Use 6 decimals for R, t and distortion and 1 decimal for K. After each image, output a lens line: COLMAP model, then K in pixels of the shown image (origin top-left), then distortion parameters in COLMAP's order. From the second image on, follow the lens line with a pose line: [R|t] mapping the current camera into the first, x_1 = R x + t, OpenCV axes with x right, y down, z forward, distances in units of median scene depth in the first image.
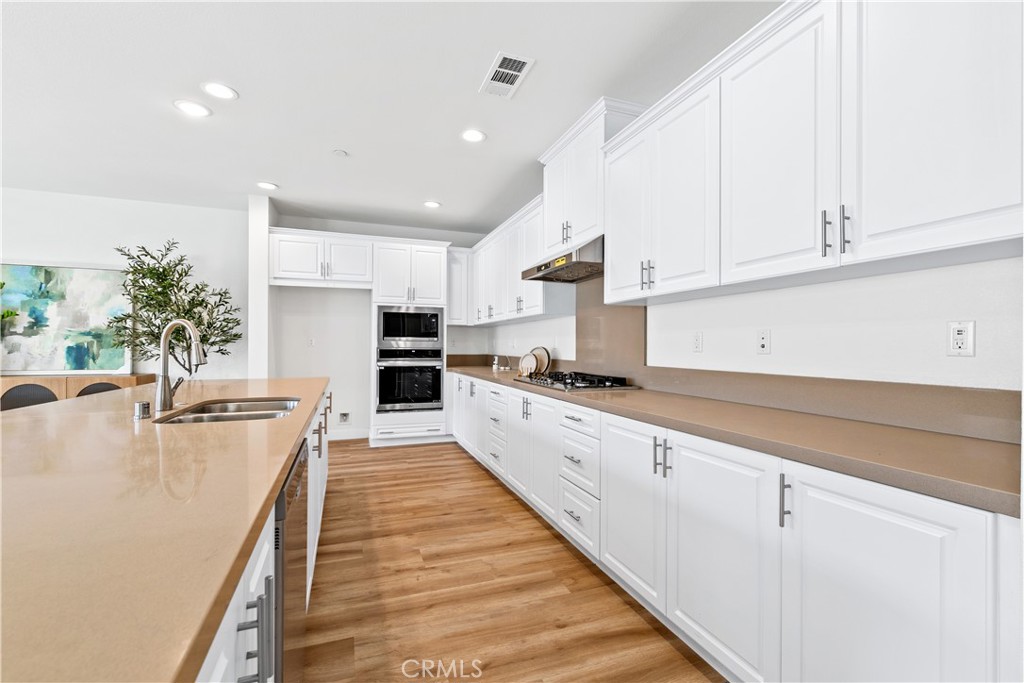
lens RADIAL K [[442.8, 0, 509.3], [0, 442.8, 343.5], [0, 0, 1]] dist [0.000080, -0.000060]
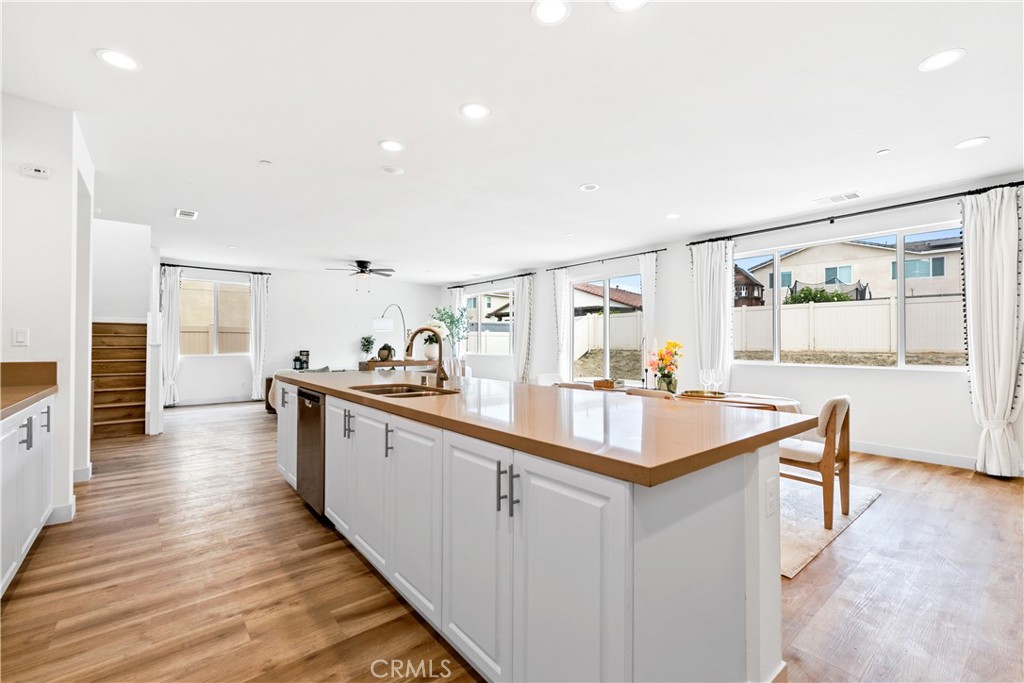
lens RADIAL K [[442.8, 0, 516.2], [0, 442.8, 338.5], [0, 0, 1]] dist [0.000080, -0.000060]
pose [[-0.942504, -0.009348, -0.334064, -0.055829], [-0.003251, 0.999818, -0.018803, -0.000047], [0.334179, -0.016636, -0.942363, 0.279607]]
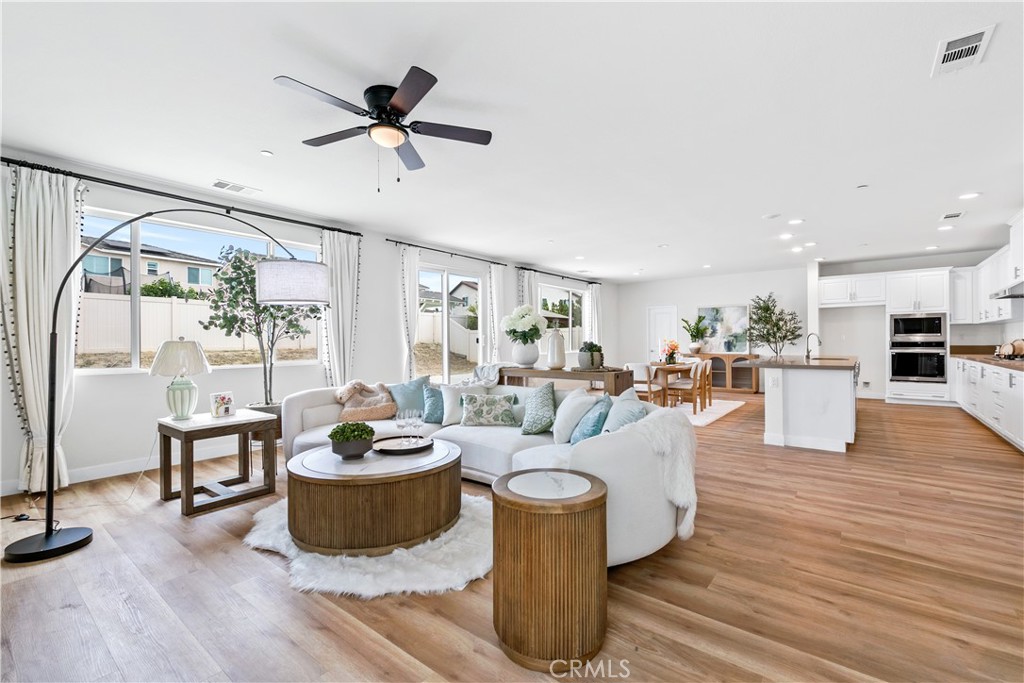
lens RADIAL K [[442.8, 0, 529.7], [0, 442.8, 342.8], [0, 0, 1]] dist [0.000080, -0.000060]
pose [[0.537470, -0.006780, -0.843256, 0.395172], [0.013305, 0.999911, 0.000441, -0.001888], [0.843178, -0.011457, 0.537512, -1.079264]]
